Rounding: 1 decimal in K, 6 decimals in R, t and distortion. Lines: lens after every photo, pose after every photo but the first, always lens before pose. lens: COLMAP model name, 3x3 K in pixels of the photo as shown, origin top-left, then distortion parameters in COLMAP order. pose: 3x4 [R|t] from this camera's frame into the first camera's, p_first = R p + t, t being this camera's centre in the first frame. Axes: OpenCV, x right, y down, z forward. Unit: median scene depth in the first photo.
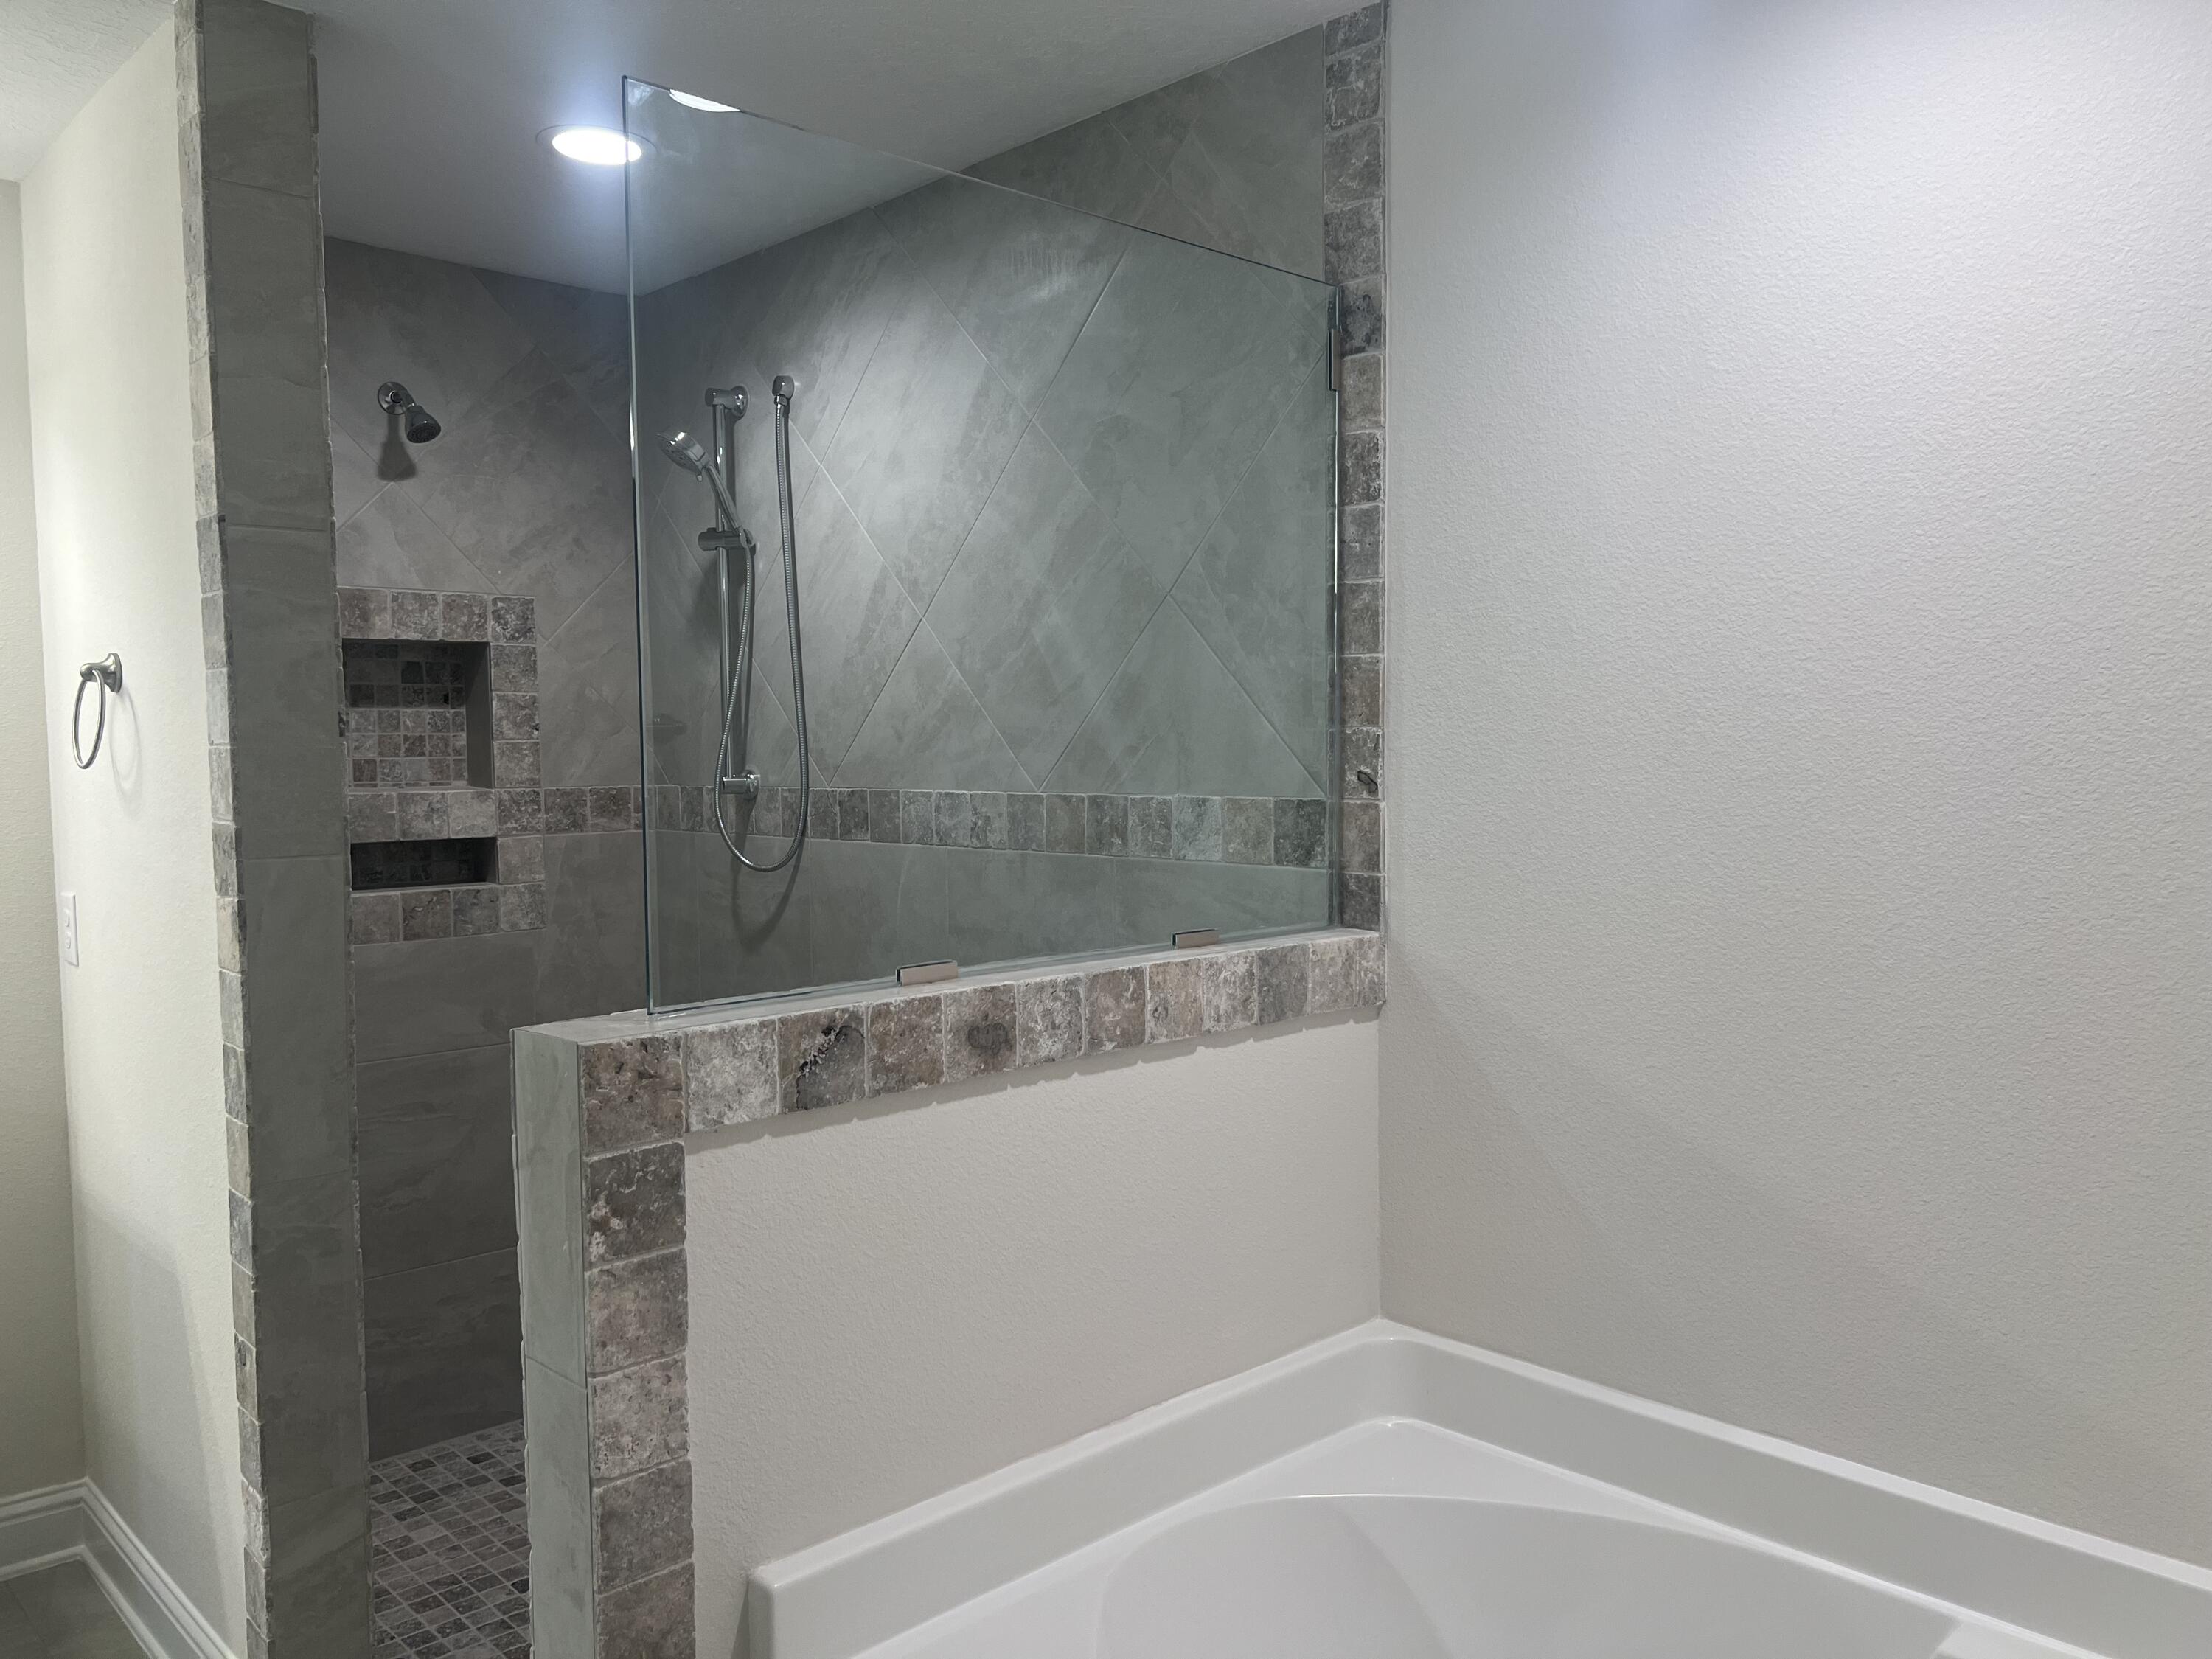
lens RADIAL K [[1668.4, 0, 1118.5], [0, 1668.4, 851.6], [0, 0, 1]] dist [0.064804, -0.081511]
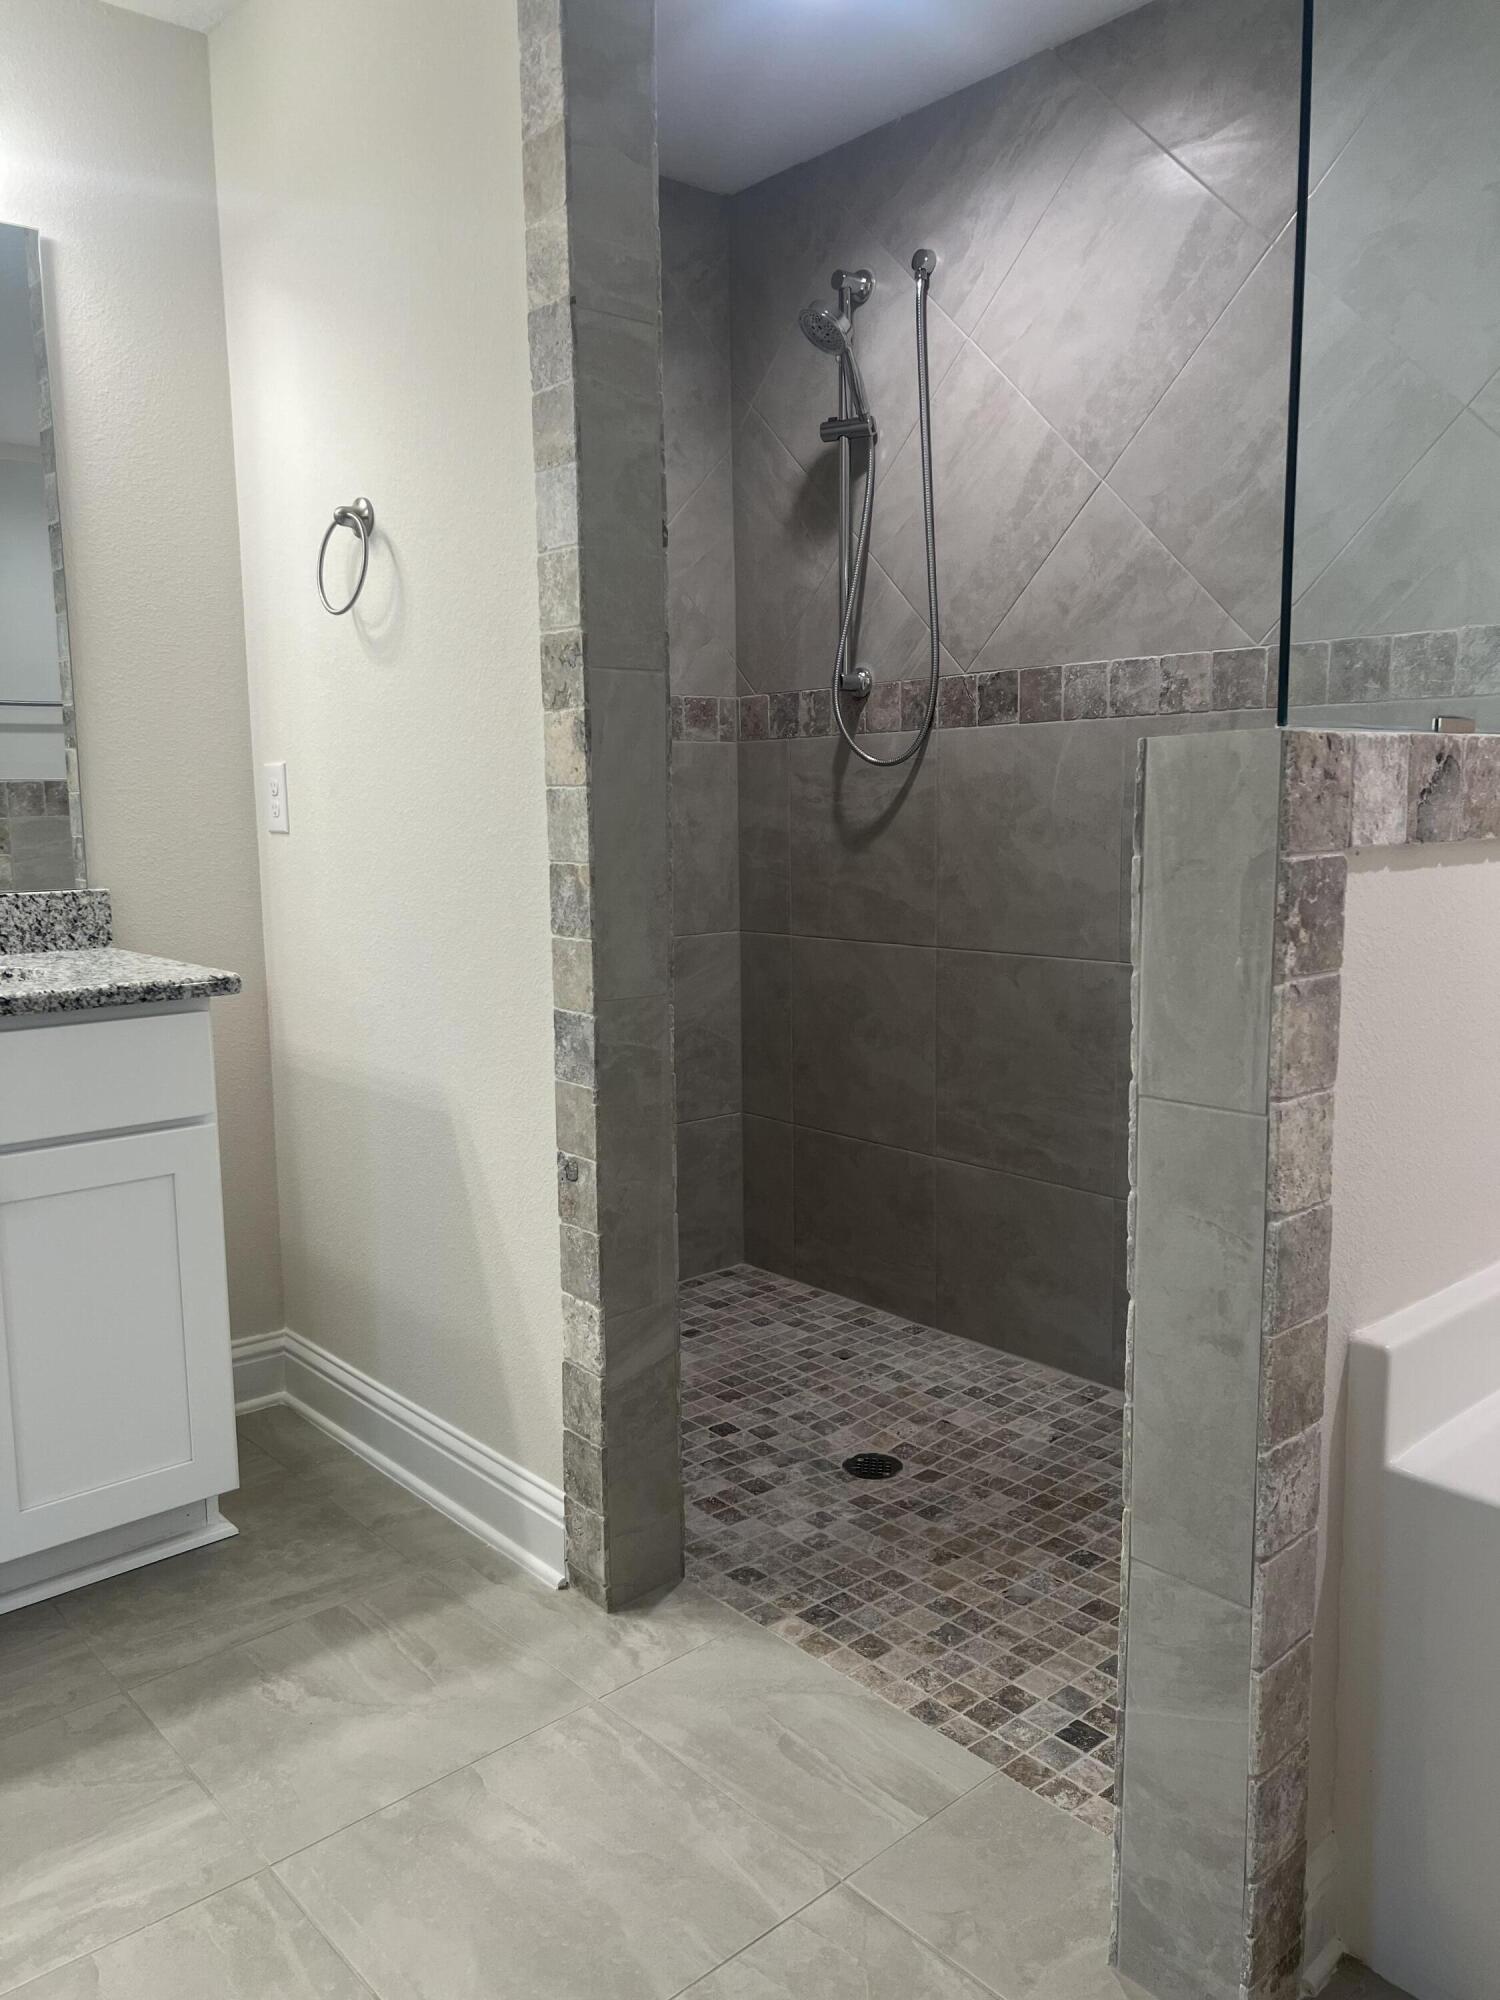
lens RADIAL K [[1508.5, 0, 737.9], [0, 1508.5, 998.8], [0, 0, 1]] dist [0.064804, -0.081511]
pose [[0.998647, 0.003701, -0.051877, -0.326129], [-0.000114, 0.997618, 0.068976, 0.115739], [0.052008, -0.068877, 0.996269, 0.096258]]
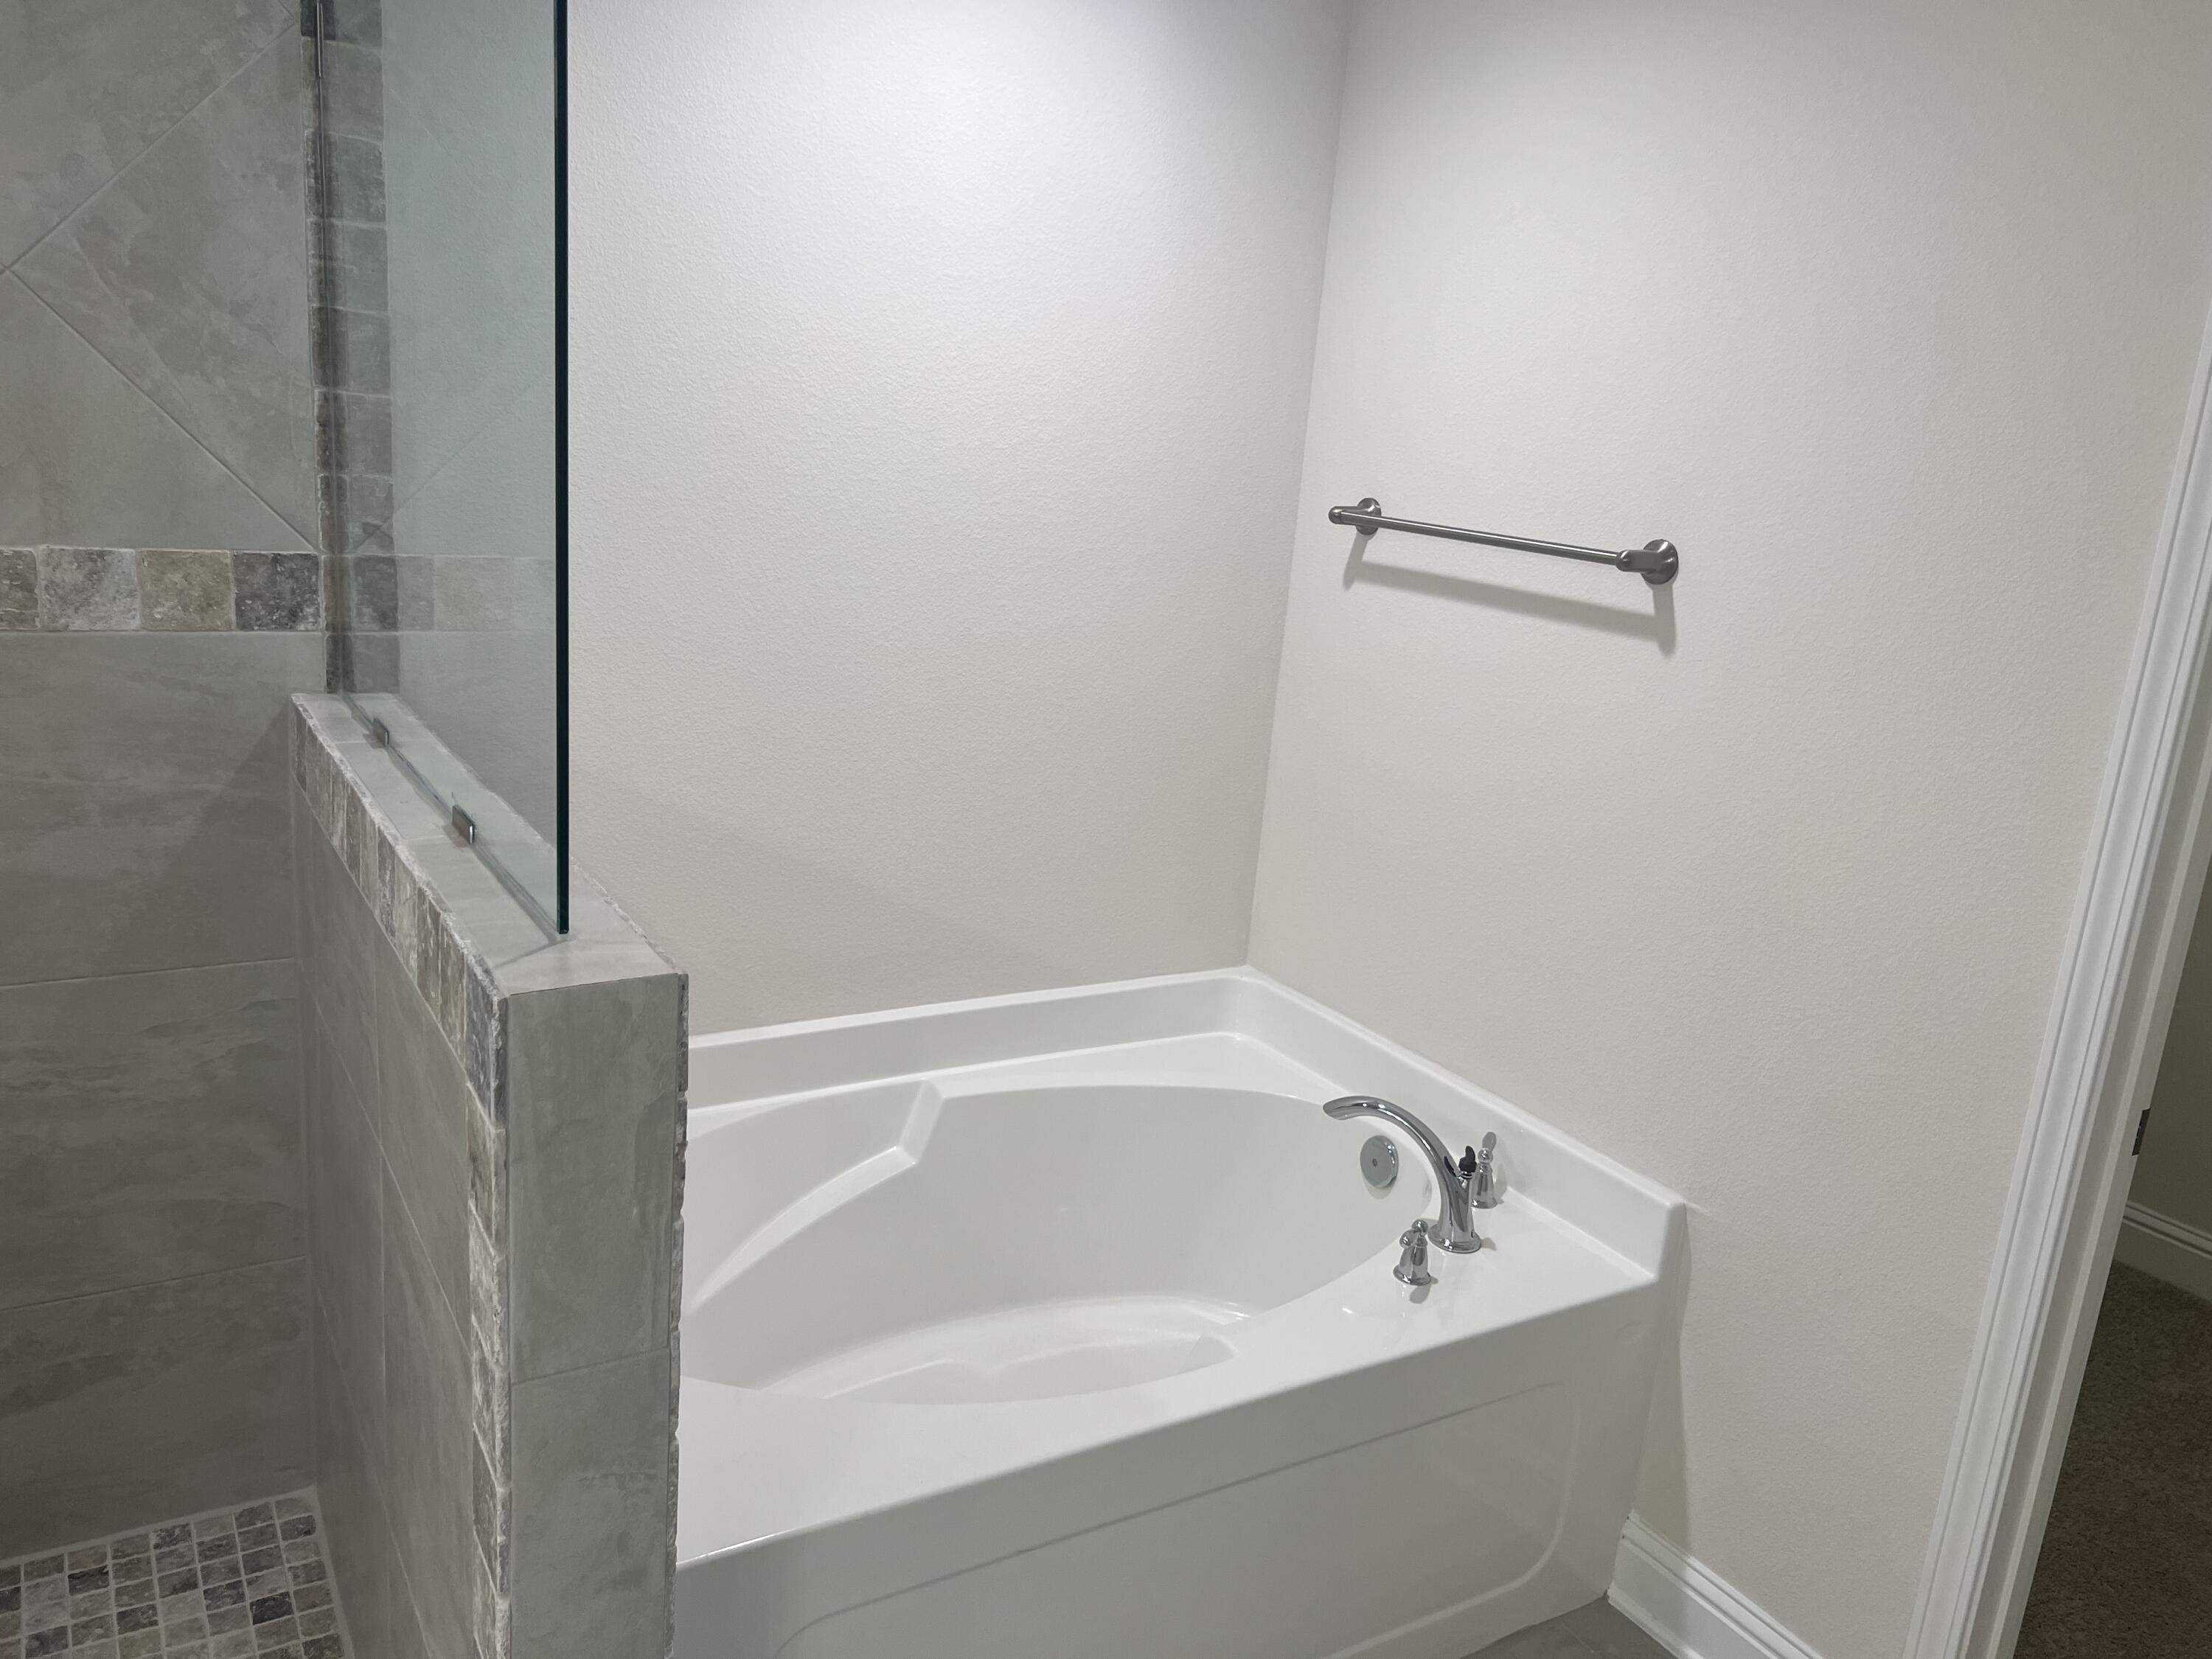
lens RADIAL K [[1668.4, 0, 1110.0], [0, 1668.4, 828.7], [0, 0, 1]] dist [0.064804, -0.081511]
pose [[0.213519, -0.213924, 0.953229, -0.613314], [-0.016157, 0.974824, 0.222390, -0.086290], [-0.976805, -0.062885, 0.204687, 0.353620]]
